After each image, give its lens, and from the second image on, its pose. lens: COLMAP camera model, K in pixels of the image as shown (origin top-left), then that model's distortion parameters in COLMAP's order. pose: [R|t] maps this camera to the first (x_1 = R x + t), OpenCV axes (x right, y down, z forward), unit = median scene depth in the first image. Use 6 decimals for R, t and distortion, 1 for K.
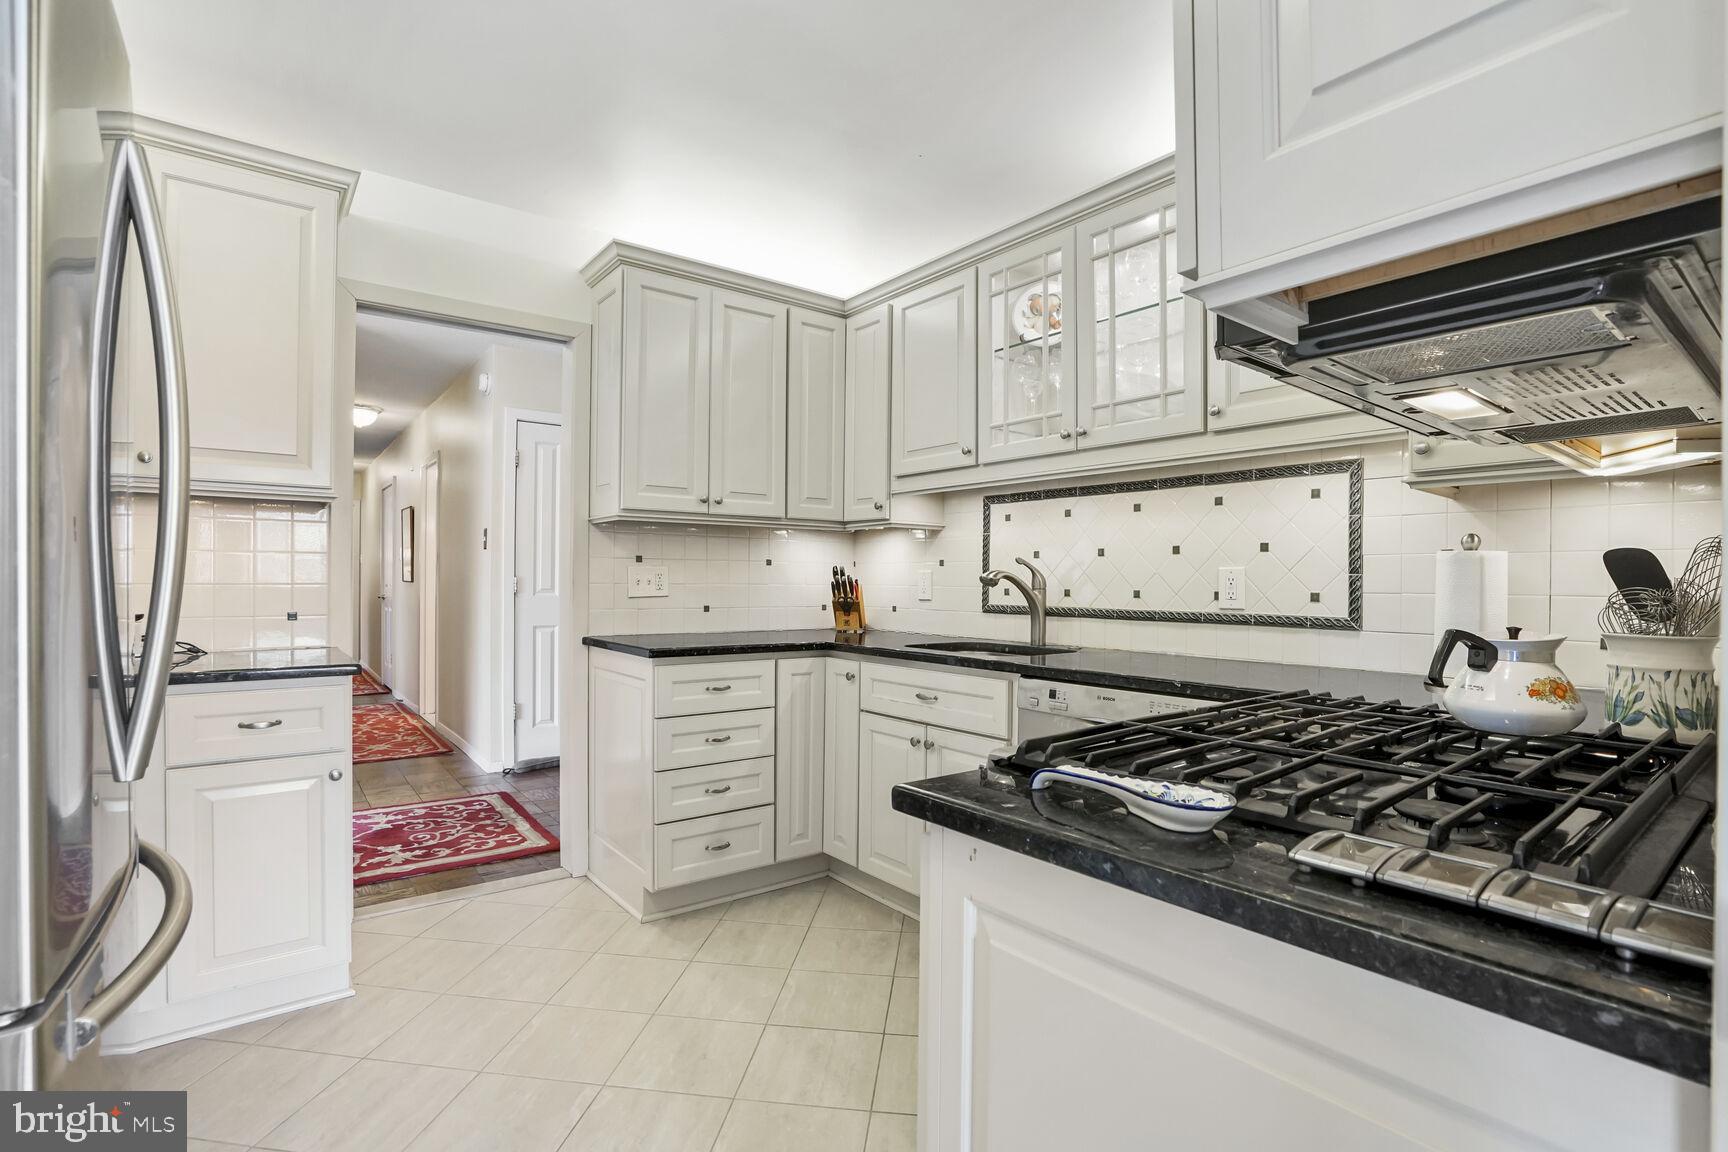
lens RADIAL K [[817.3, 0, 875.3], [0, 817.3, 577.1], [0, 0, 1]] dist [-0.030664, 0.000971]
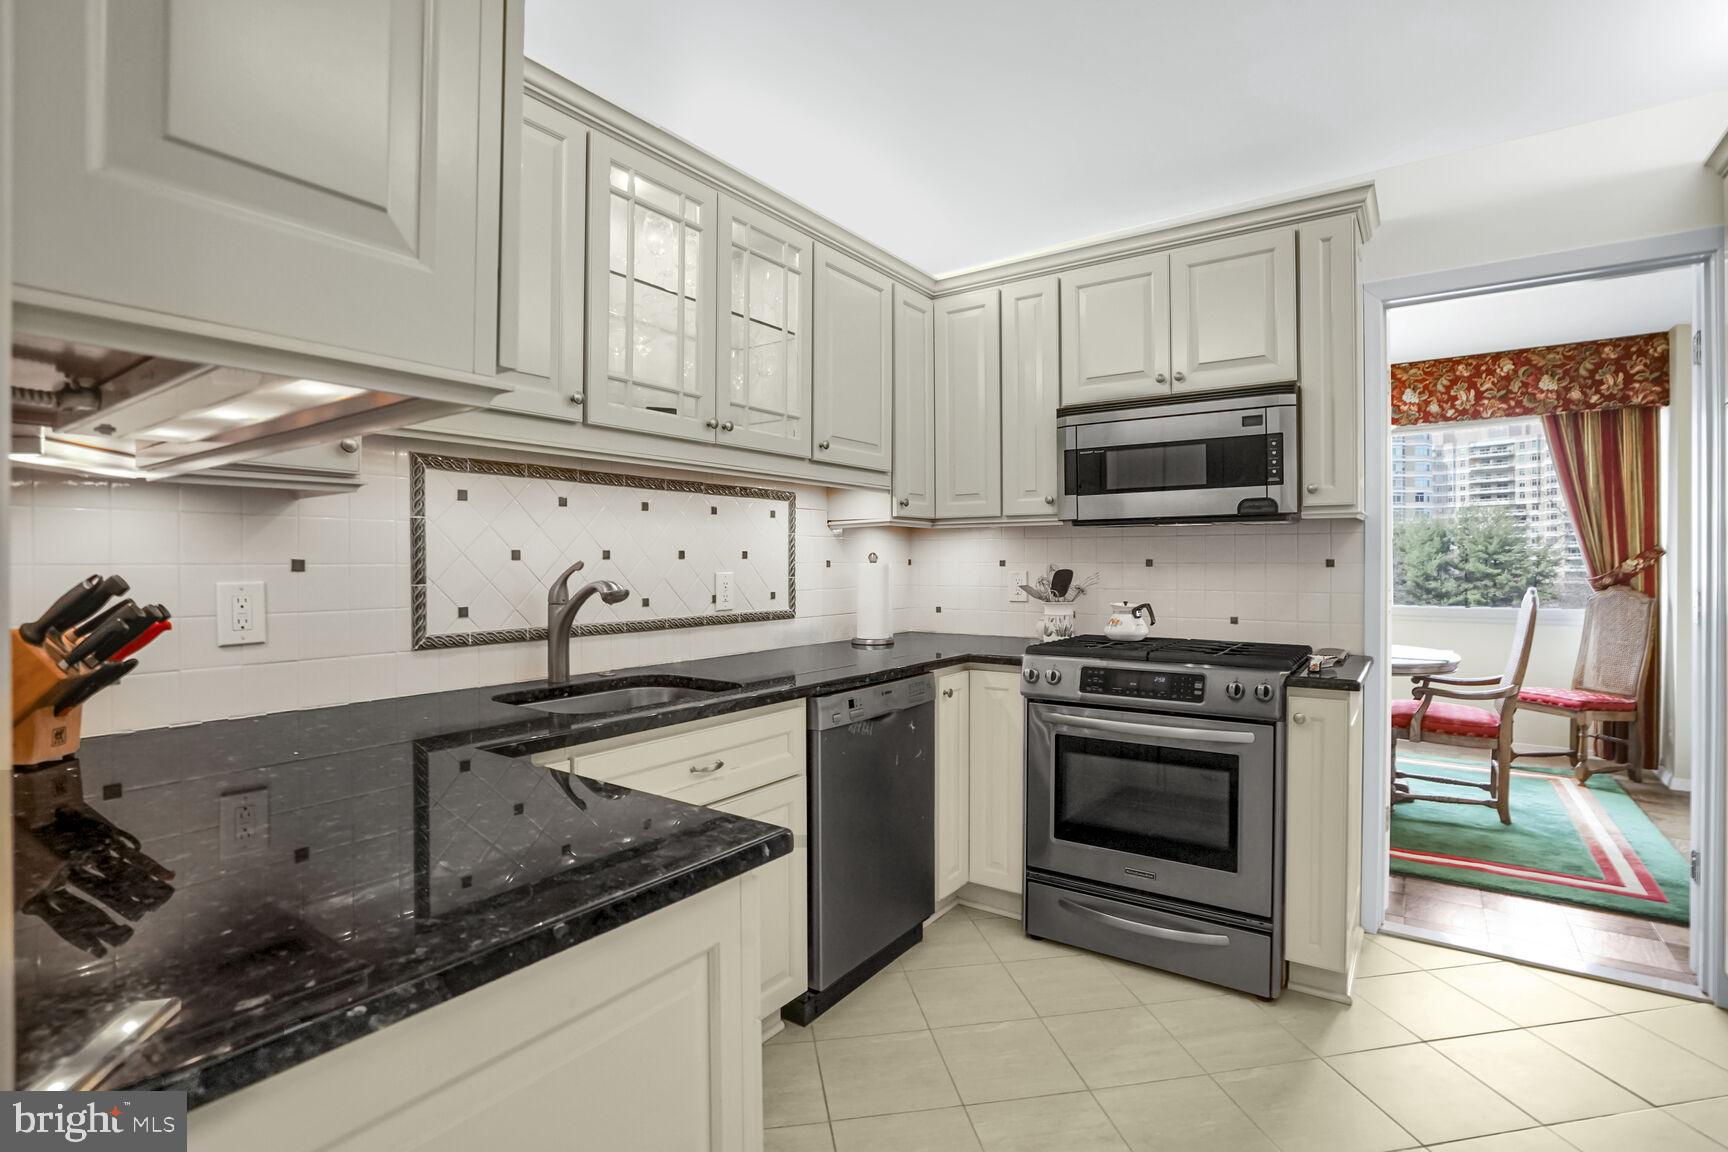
lens RADIAL K [[817.3, 0, 874.4], [0, 817.3, 562.5], [0, 0, 1]] dist [-0.030664, 0.000971]
pose [[-0.278622, 0.002493, 0.960398, -0.658132], [0.005726, 0.999983, -0.000935, -0.022399], [-0.960384, 0.005239, -0.278632, 1.075248]]
